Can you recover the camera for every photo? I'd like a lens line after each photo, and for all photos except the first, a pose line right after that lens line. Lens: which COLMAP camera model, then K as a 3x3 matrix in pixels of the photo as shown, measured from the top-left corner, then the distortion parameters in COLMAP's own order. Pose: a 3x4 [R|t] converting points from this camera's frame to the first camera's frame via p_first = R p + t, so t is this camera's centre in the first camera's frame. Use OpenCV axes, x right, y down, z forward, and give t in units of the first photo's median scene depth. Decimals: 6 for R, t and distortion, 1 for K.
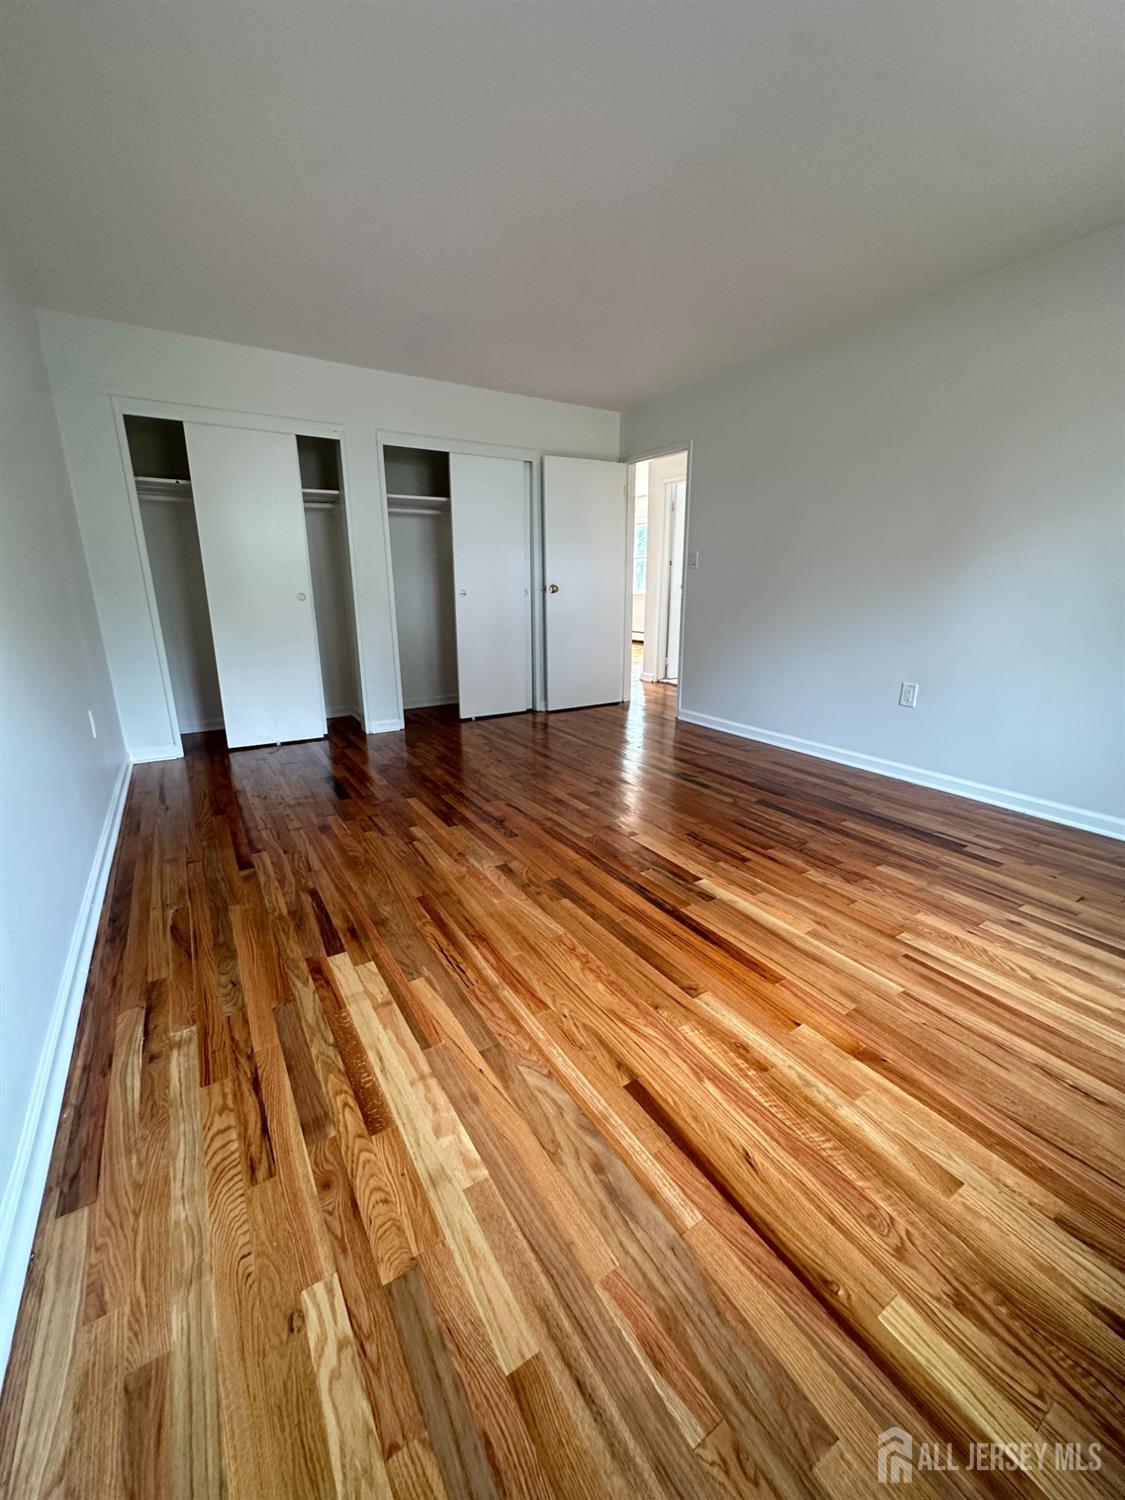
lens RADIAL K [[599.7, 0, 562.5], [0, 599.7, 750.0], [0, 0, 1]] dist [-0.005185, 0.000798]
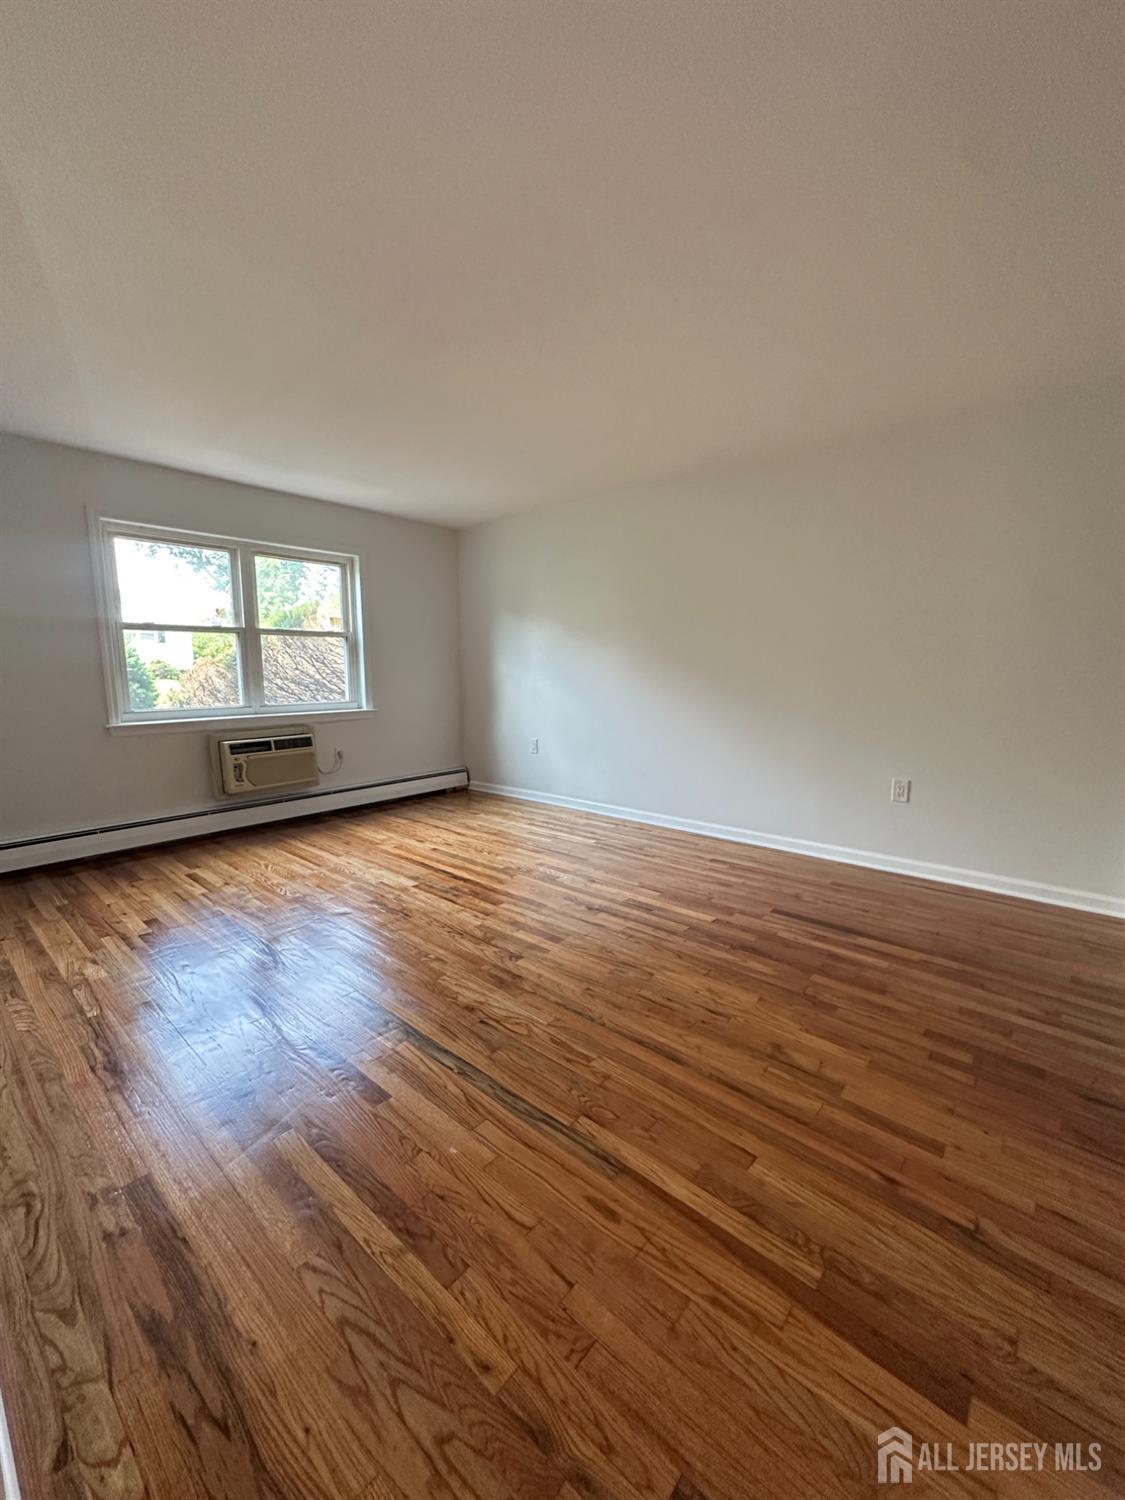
lens RADIAL K [[599.7, 0, 562.5], [0, 599.7, 750.0], [0, 0, 1]] dist [-0.005185, 0.000798]
pose [[-0.956561, 0.047569, -0.287626, 0.294530], [-0.074107, 0.914515, 0.397707, -0.693738], [0.281956, 0.401746, -0.871264, 2.276972]]
